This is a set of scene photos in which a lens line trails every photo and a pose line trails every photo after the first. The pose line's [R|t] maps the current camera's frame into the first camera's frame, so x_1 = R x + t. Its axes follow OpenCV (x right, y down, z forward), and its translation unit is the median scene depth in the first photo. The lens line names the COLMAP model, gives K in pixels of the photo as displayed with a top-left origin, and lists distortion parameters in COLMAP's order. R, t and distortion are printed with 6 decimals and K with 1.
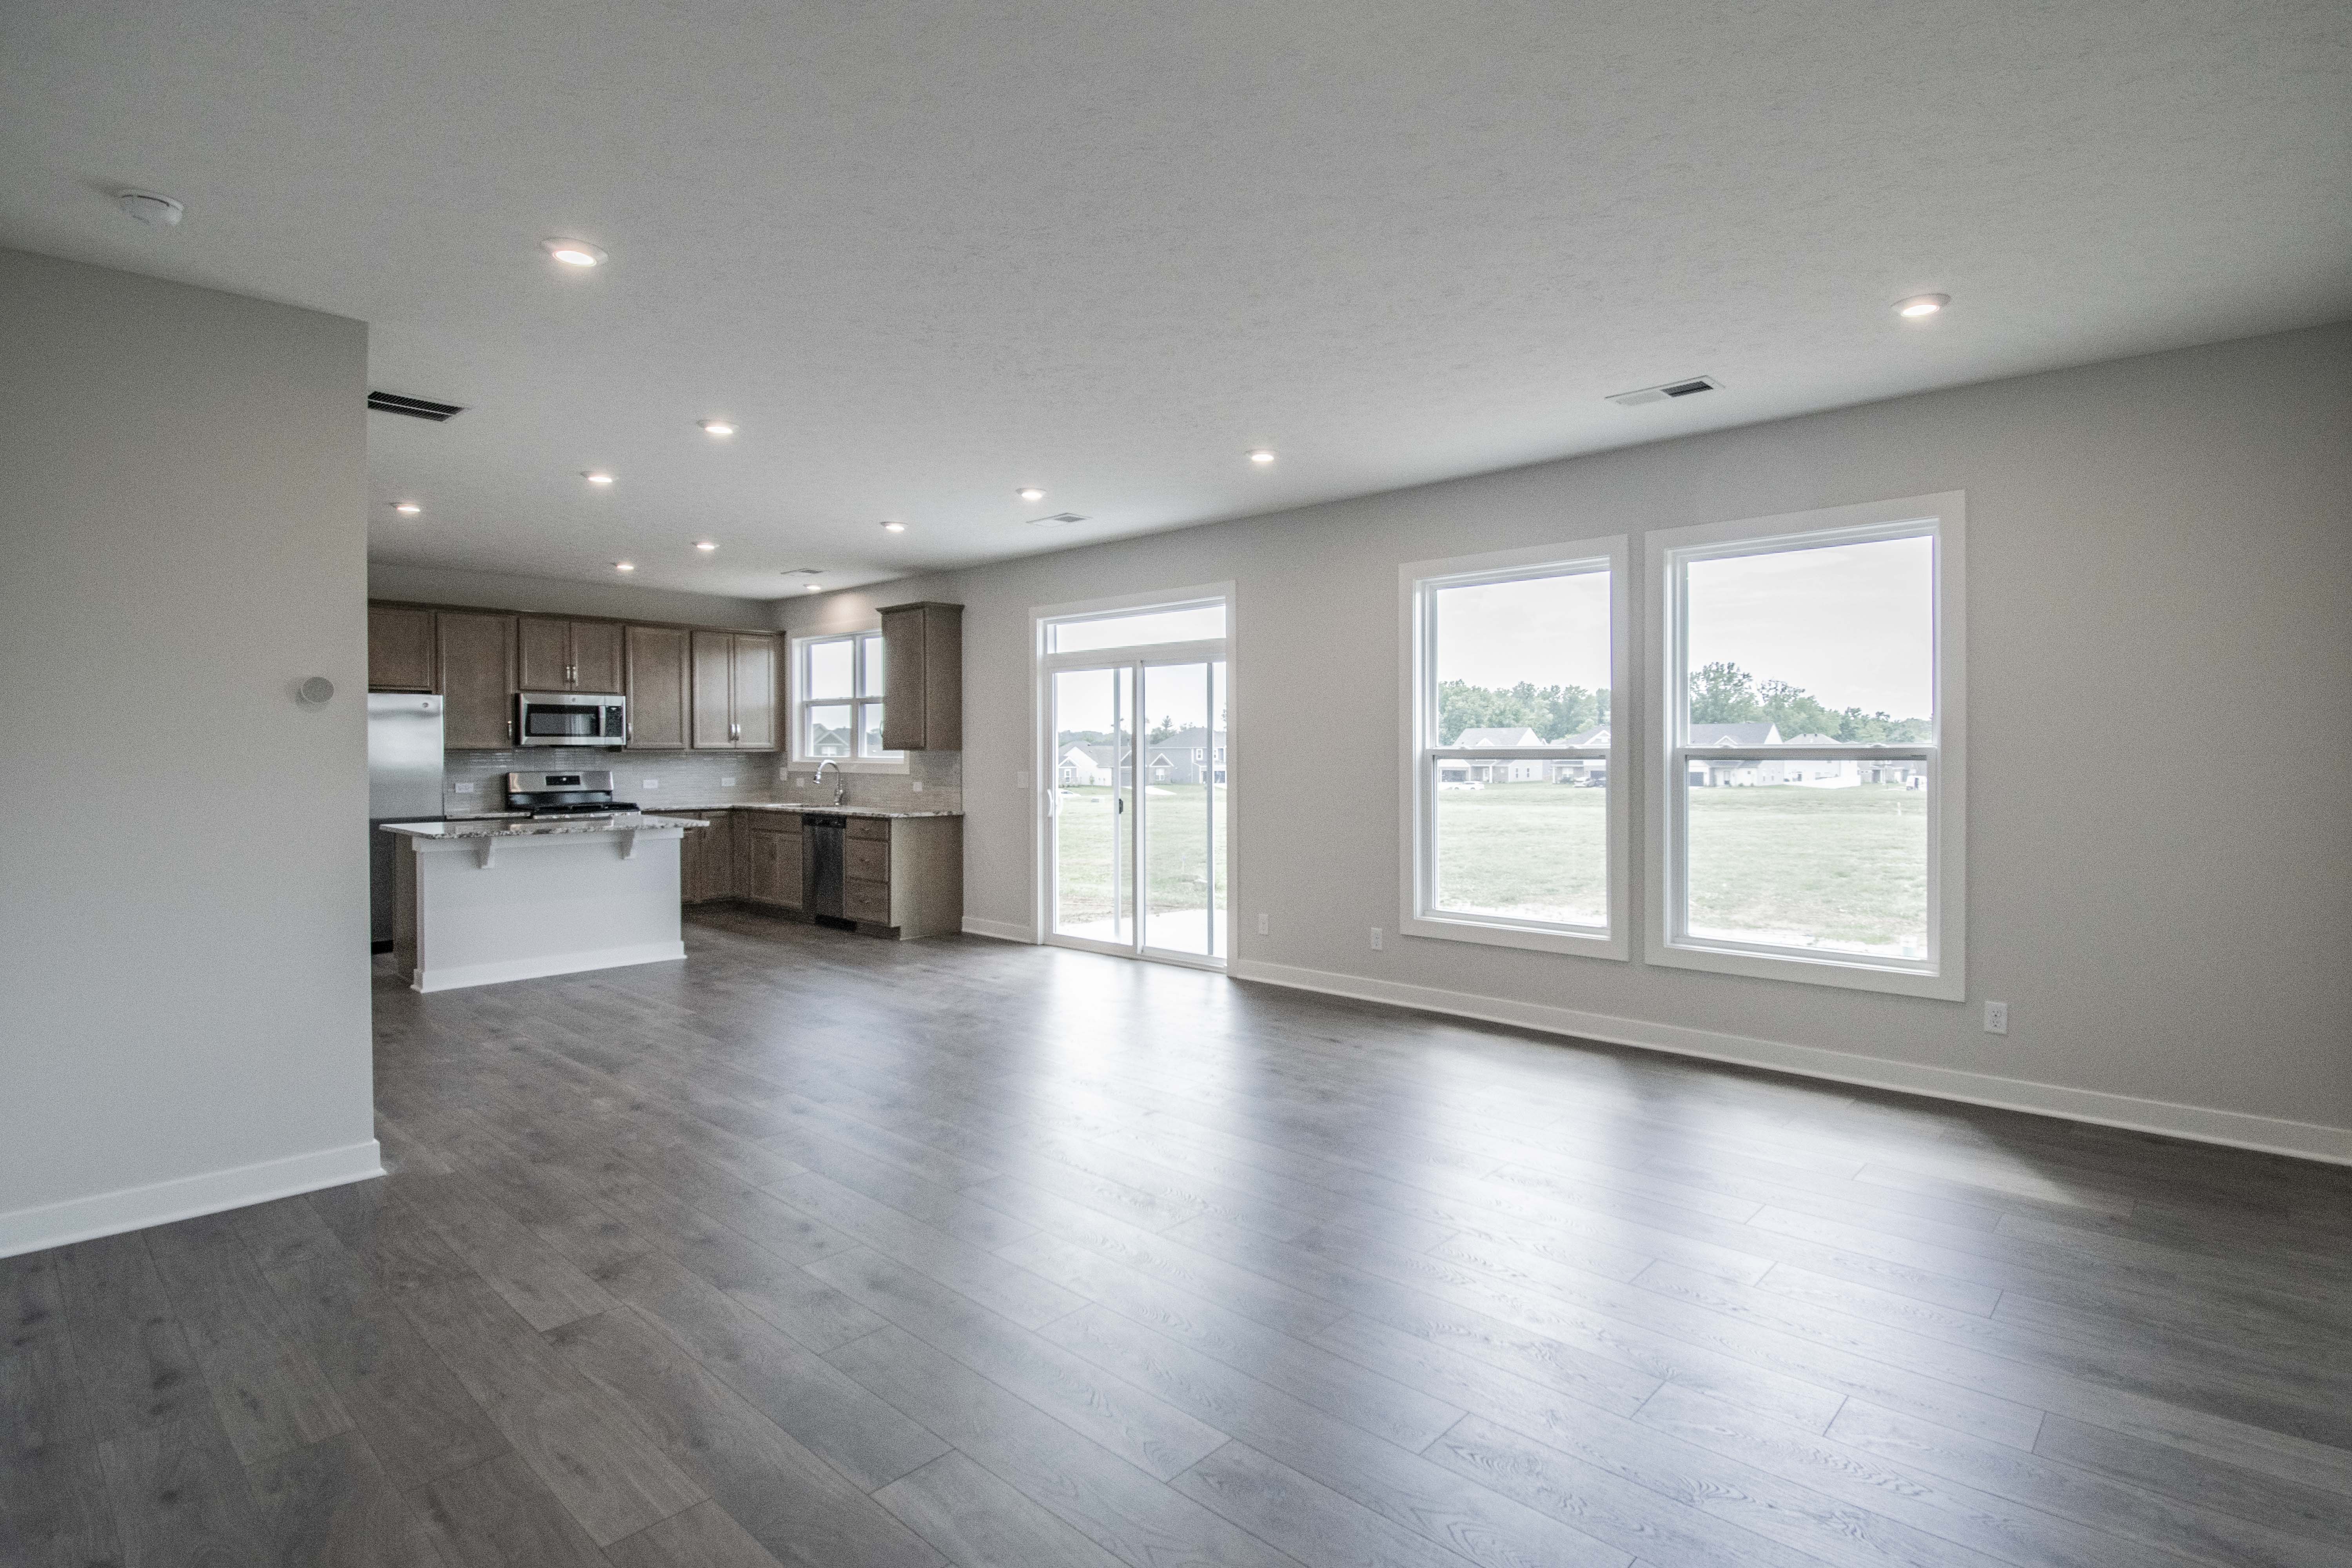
lens RADIAL K [[1081.4, 0, 1245.6], [0, 1081.4, 760.0], [0, 0, 1]] dist [0.000530, 0.000013]
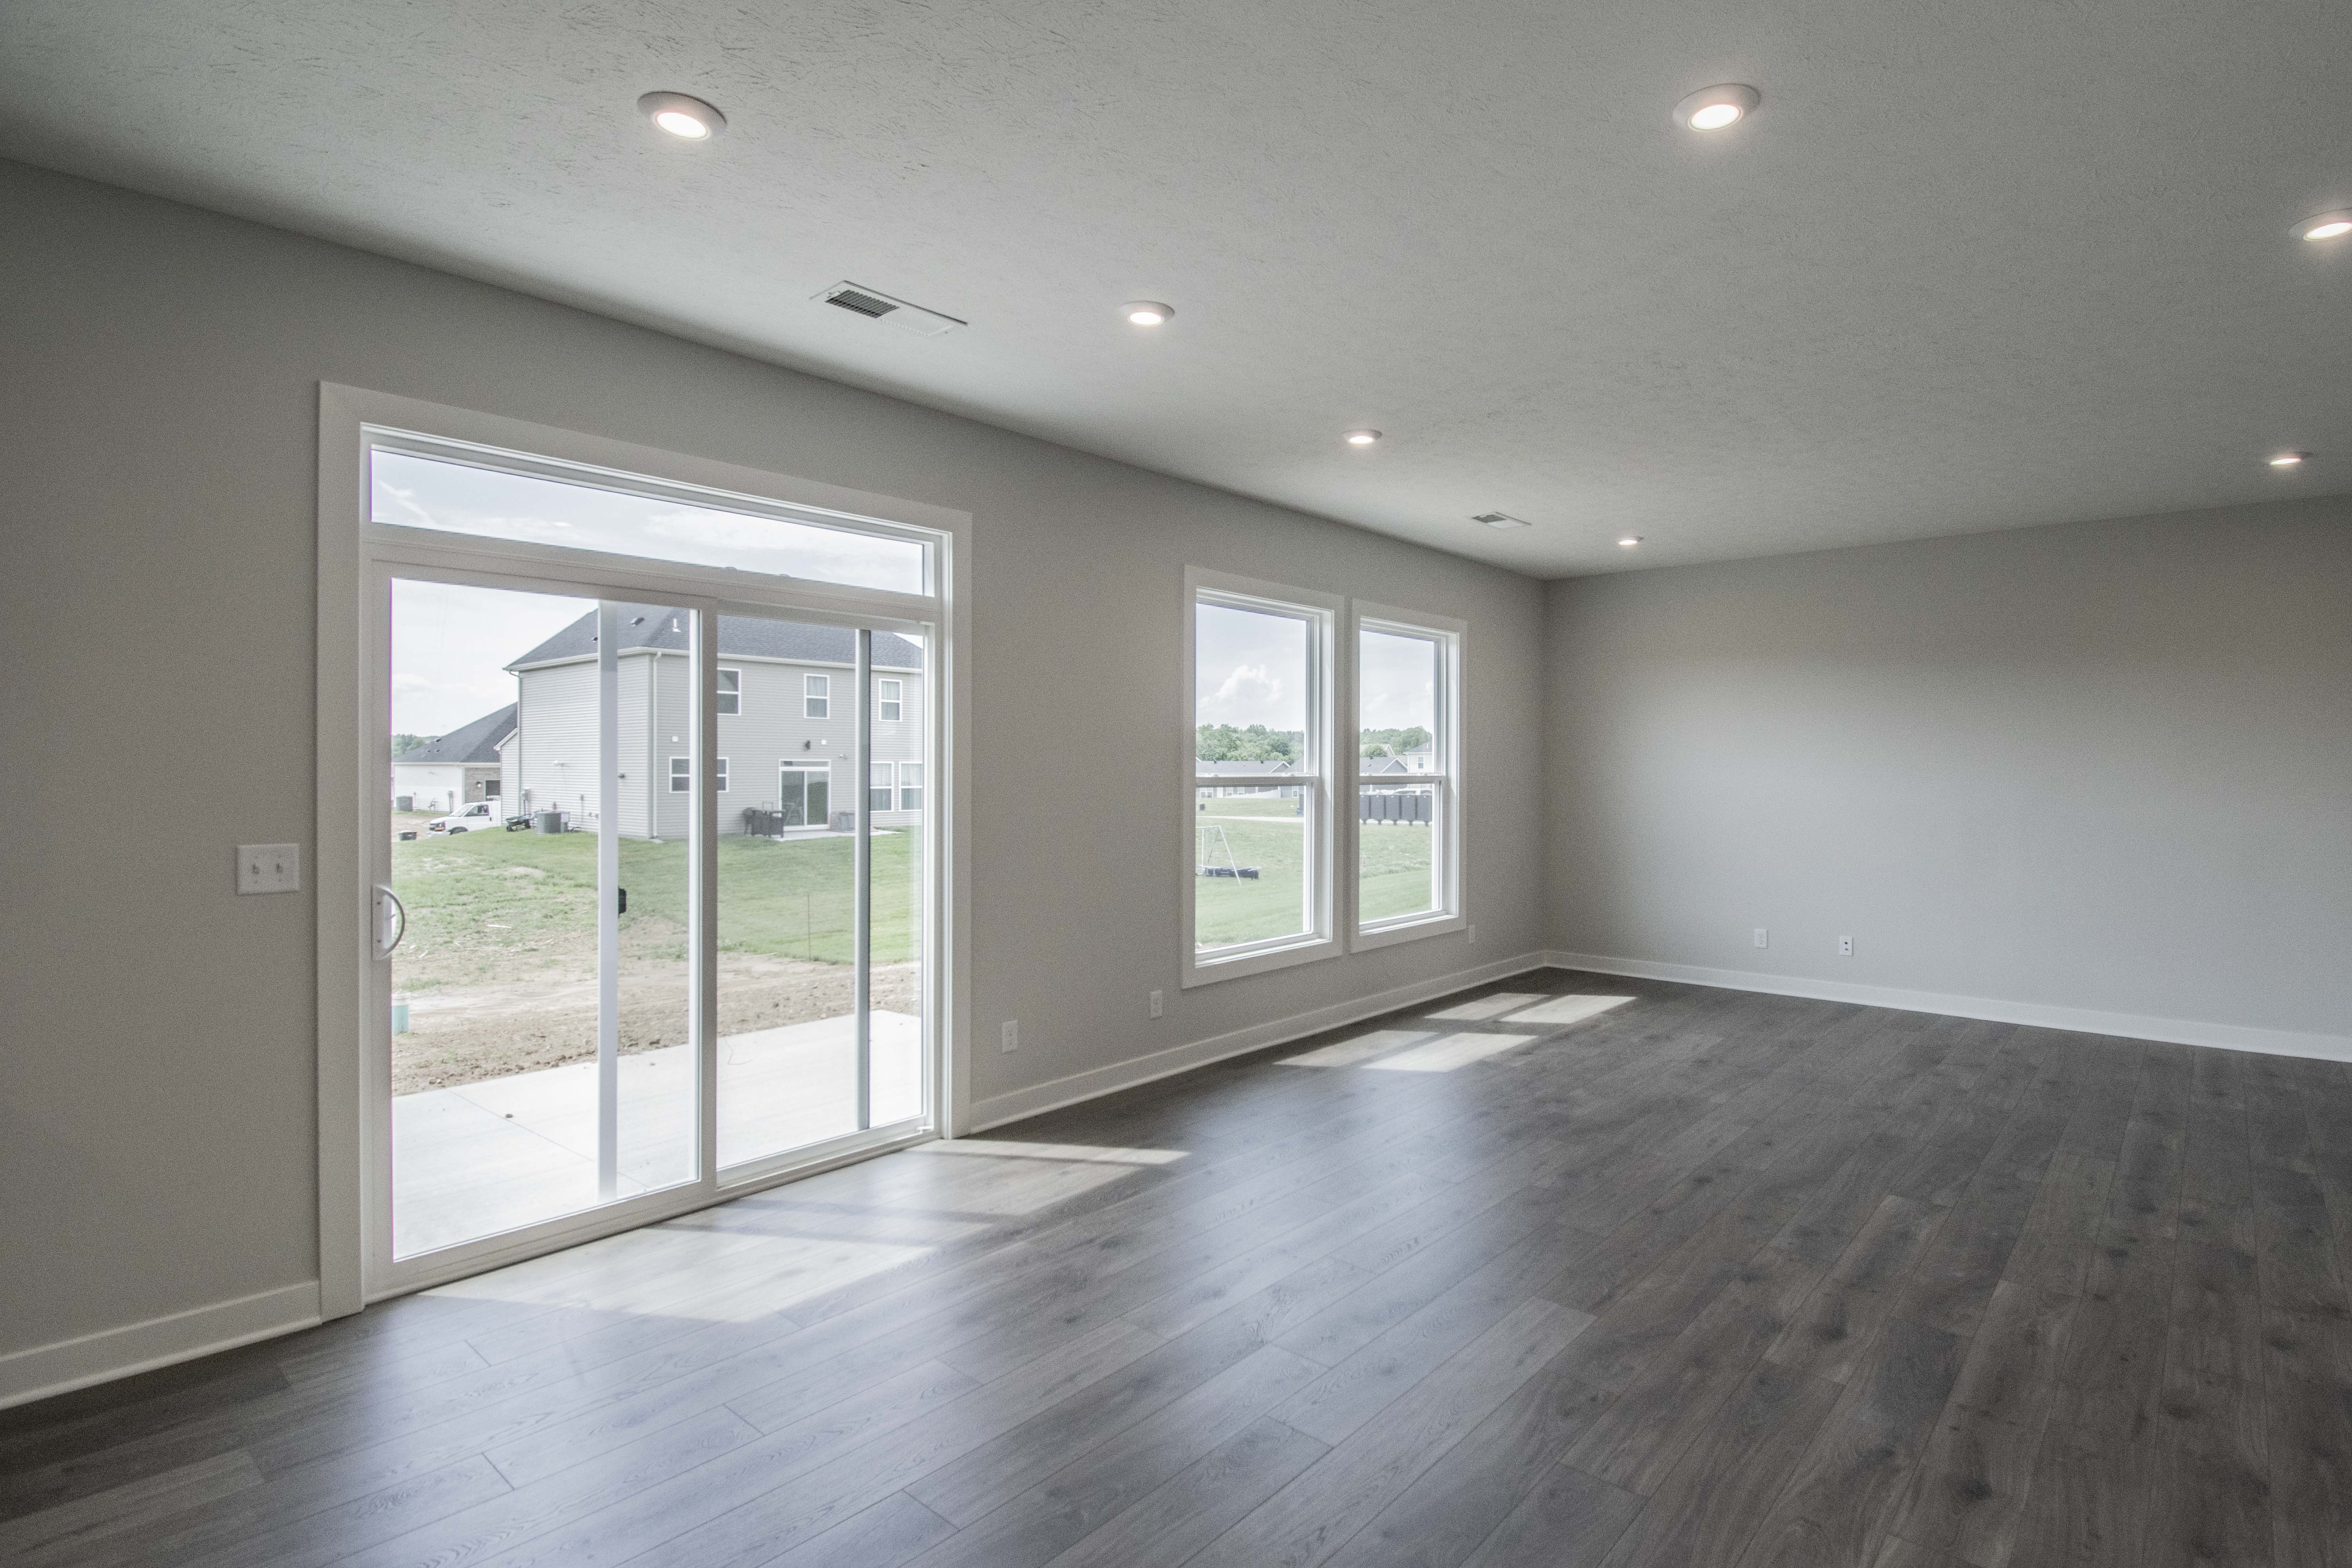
lens RADIAL K [[1185.5, 0, 1176.0], [0, 1185.5, 784.0], [0, 0, 1]] dist [0.000595, -0.015550]
pose [[0.020425, -0.008150, 0.999758, -0.940464], [0.007398, 0.999941, 0.008001, -0.013959], [-0.999764, 0.007233, 0.020485, 1.145100]]
